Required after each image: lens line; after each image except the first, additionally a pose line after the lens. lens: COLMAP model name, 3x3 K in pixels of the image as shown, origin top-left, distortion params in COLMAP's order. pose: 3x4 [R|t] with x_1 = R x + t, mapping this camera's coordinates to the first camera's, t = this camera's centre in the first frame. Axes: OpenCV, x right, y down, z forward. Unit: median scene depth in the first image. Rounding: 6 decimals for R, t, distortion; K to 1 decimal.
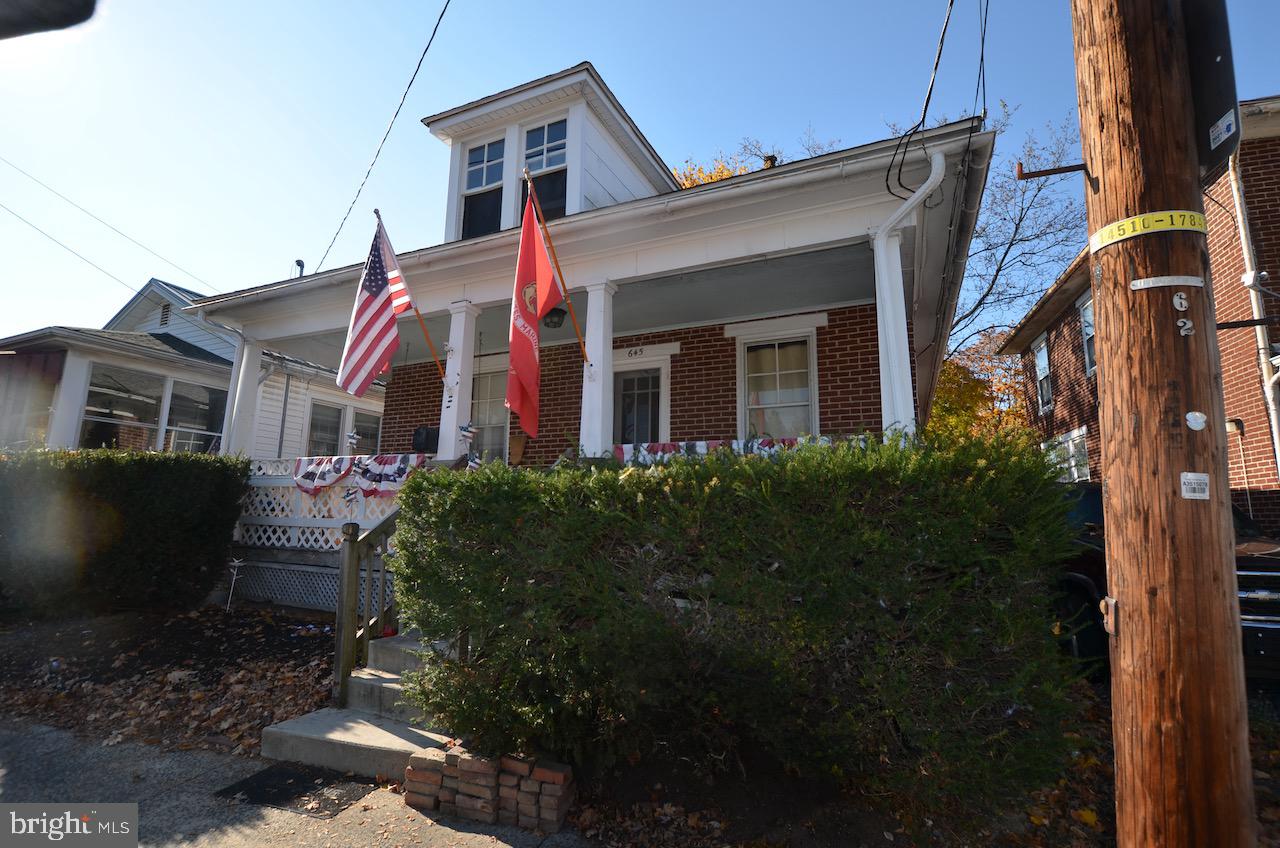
lens RADIAL K [[594.3, 0, 645.9], [0, 594.3, 423.2], [0, 0, 1]] dist [-0.026372, 0.000535]
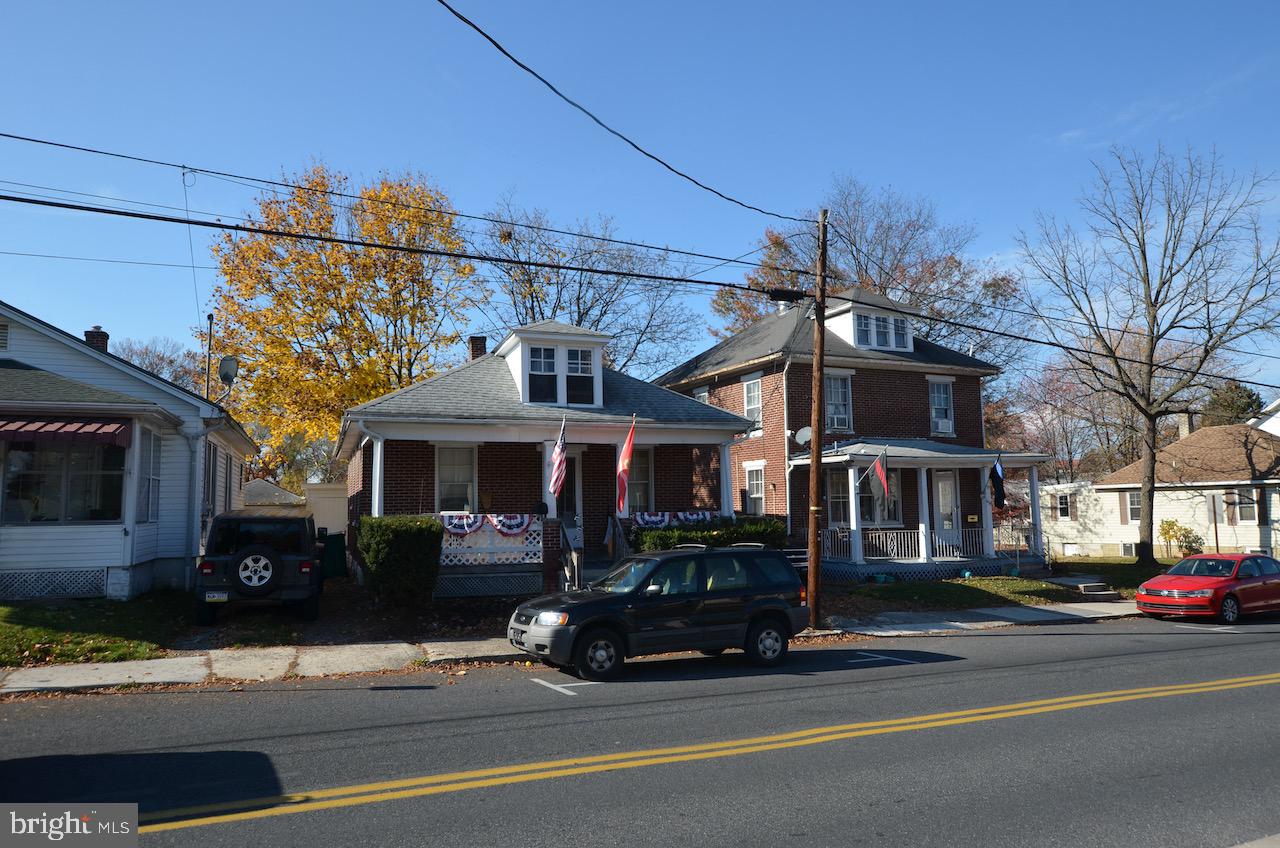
lens RADIAL K [[890.4, 0, 640.0], [0, 890.4, 424.0], [0, 0, 1]] dist [-0.004325, 0.004689]
pose [[0.729390, 0.040250, 0.682913, -2.004249], [-0.087173, 0.995598, 0.034427, -0.359602], [-0.678522, -0.084642, 0.729688, -1.335837]]
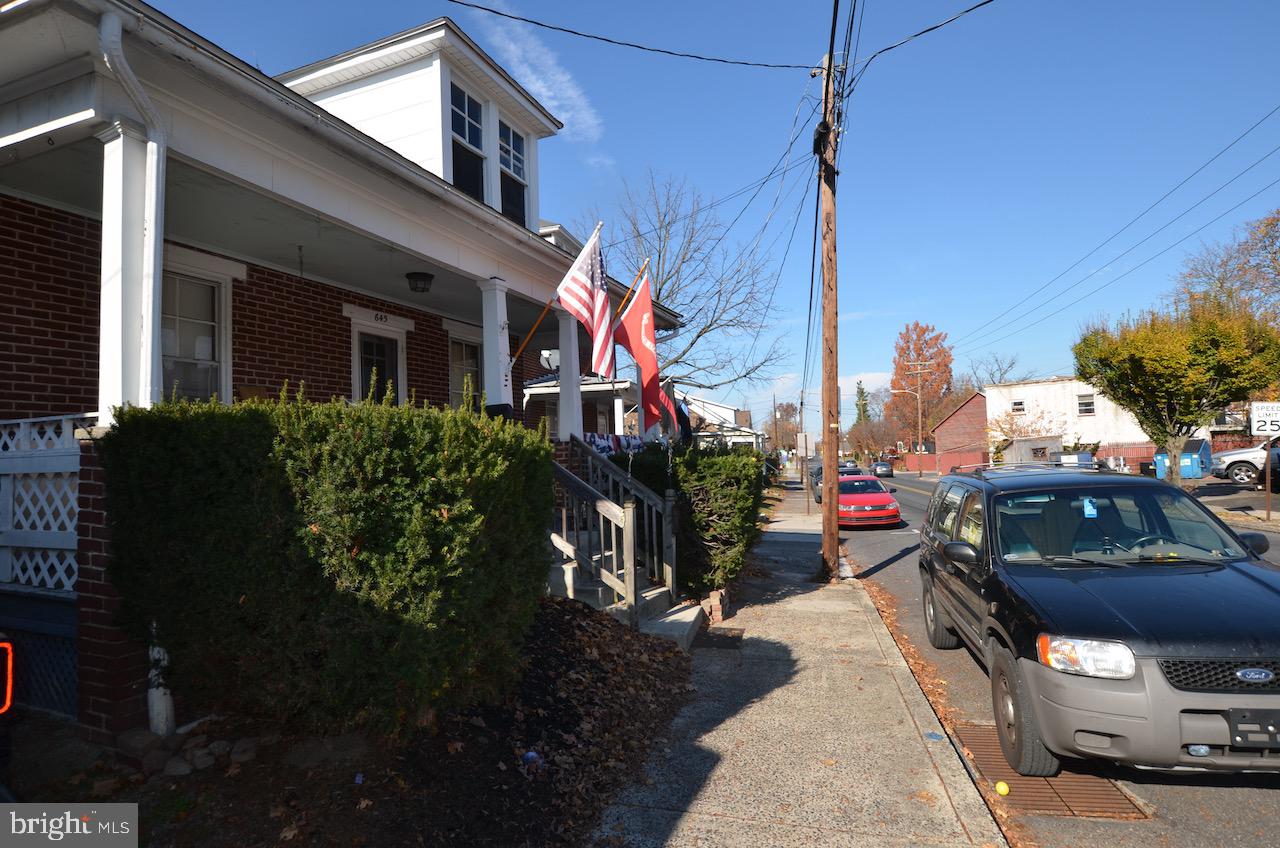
lens RADIAL K [[663.8, 0, 643.8], [0, 663.8, 426.0], [0, 0, 1]] dist [-0.003188, -0.001203]
pose [[-0.045301, 0.030893, 0.998496, -1.317533], [-0.133292, 0.990397, -0.036690, 0.046005], [-0.990041, -0.134753, -0.040749, 0.701702]]
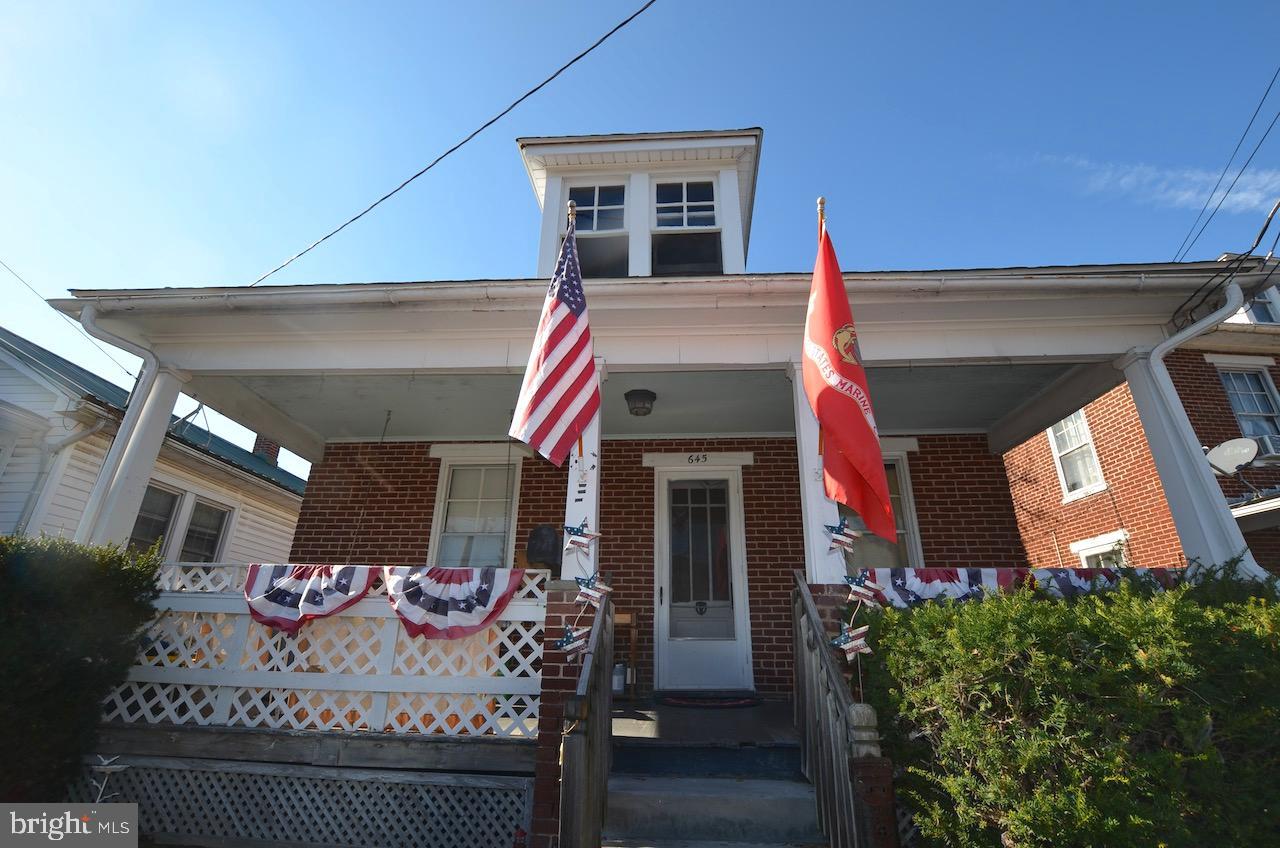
lens RADIAL K [[576.1, 0, 648.3], [0, 576.1, 423.5], [0, 0, 1]] dist [-0.028256, 0.000816]
pose [[0.933565, 0.132979, 0.332825, -0.430205], [-0.056291, 0.971499, -0.230265, 0.030795], [-0.353960, 0.196232, 0.914443, 0.306866]]
